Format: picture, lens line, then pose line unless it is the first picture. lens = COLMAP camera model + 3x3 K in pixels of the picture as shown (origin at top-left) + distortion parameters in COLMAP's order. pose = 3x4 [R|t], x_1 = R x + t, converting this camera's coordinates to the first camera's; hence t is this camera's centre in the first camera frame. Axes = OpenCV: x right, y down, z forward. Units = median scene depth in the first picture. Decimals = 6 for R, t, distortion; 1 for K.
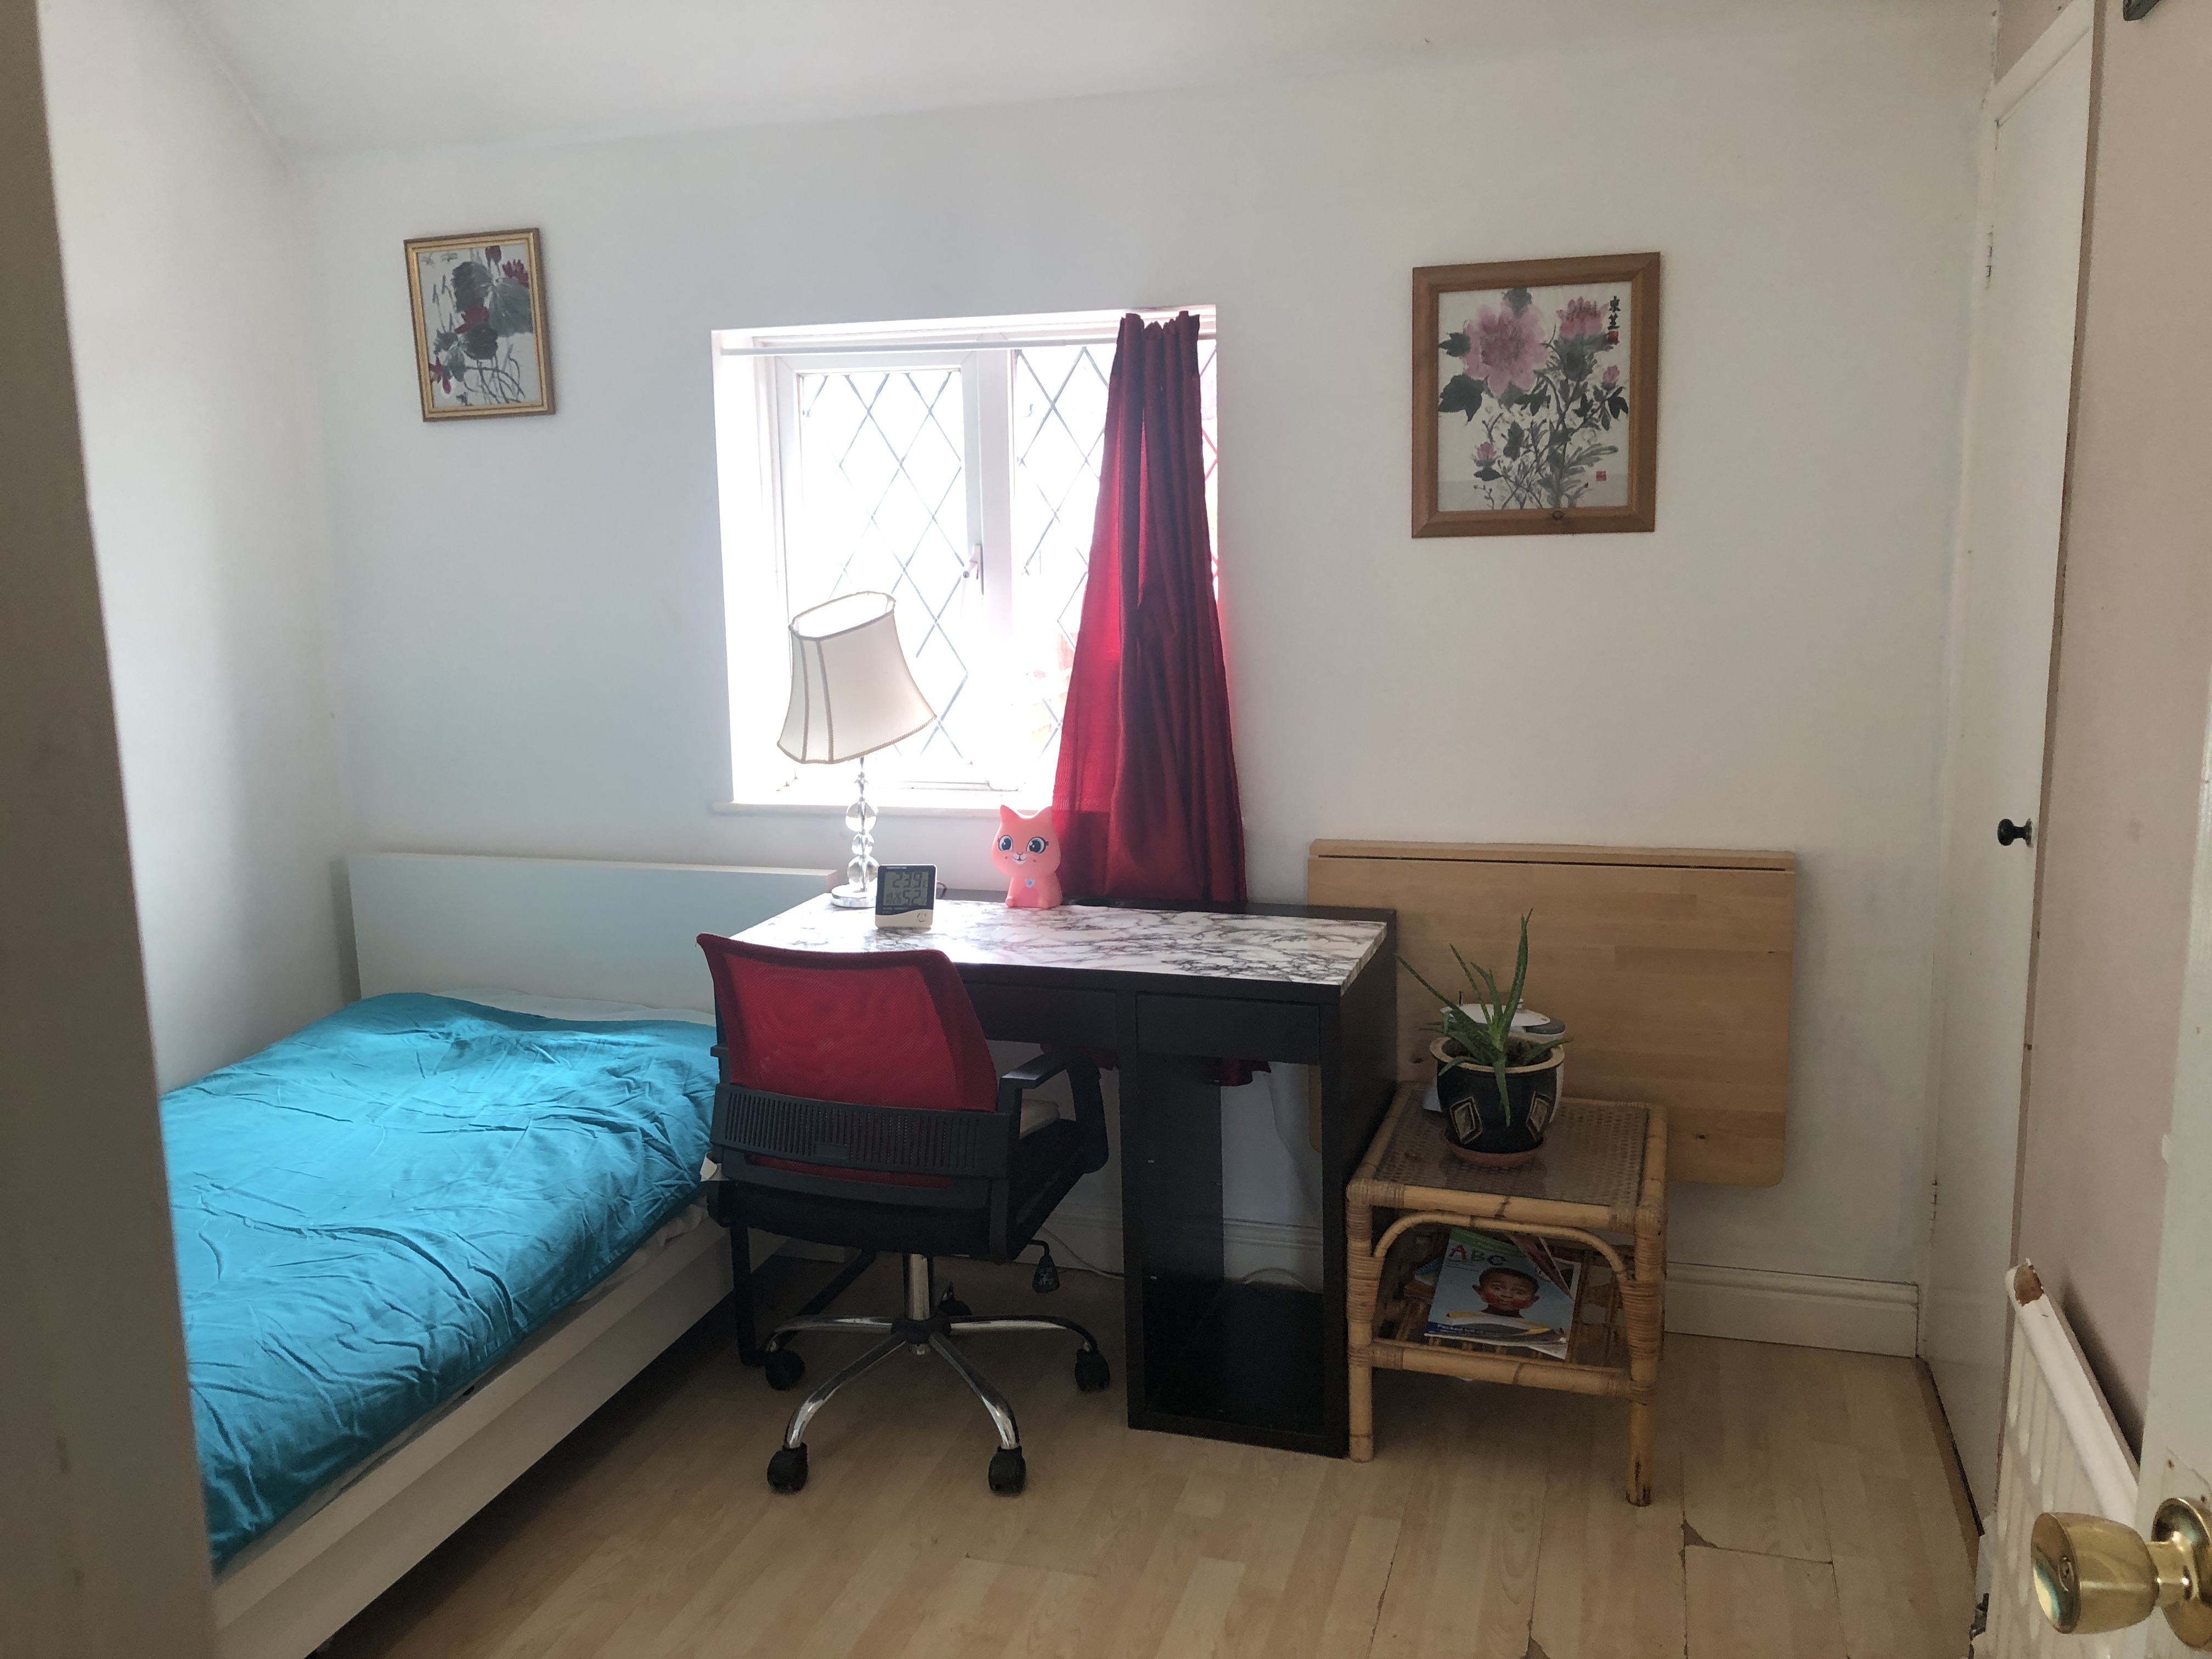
lens RADIAL K [[1836.4, 0, 1105.2], [0, 1836.4, 830.1], [0, 0, 1]] dist [0.014186, 0.005174]
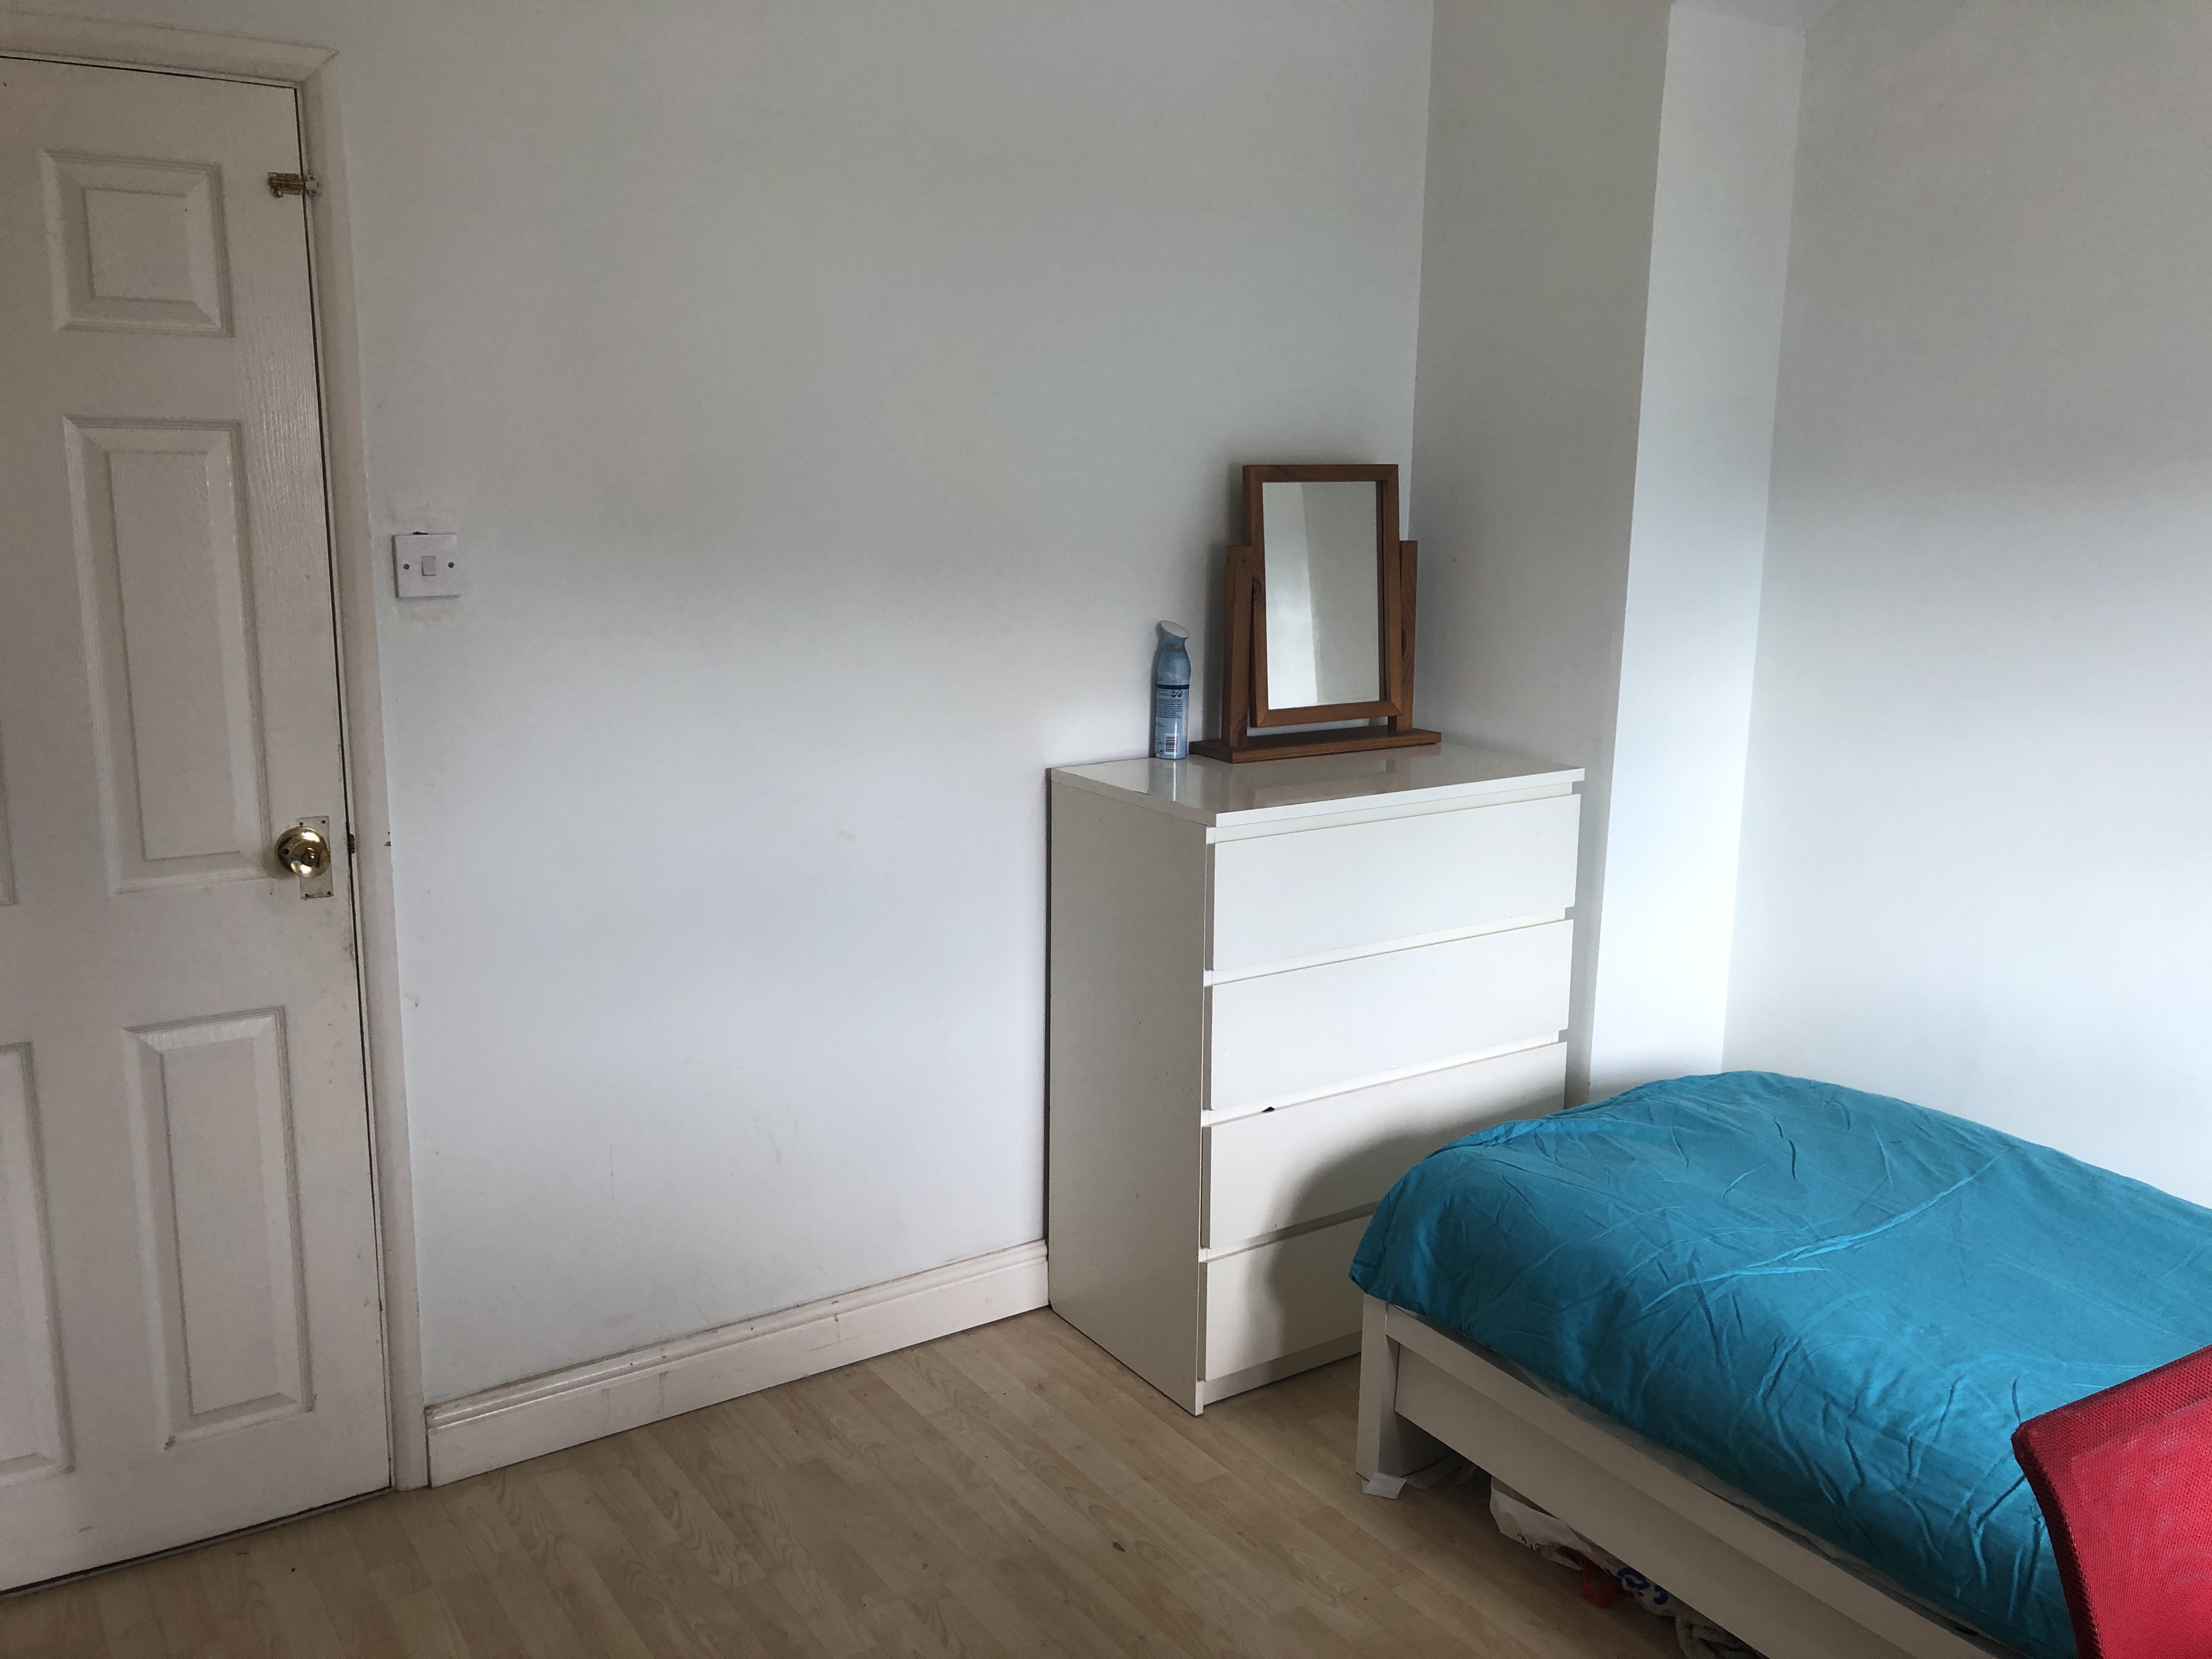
lens RADIAL K [[1836.4, 0, 1105.6], [0, 1836.4, 826.9], [0, 0, 1]] dist [0.014186, 0.005174]
pose [[-0.641208, 0.159025, -0.750708, 0.507273], [-0.139984, 0.937636, 0.318188, -0.260906], [0.754491, 0.309112, -0.578959, 1.234543]]
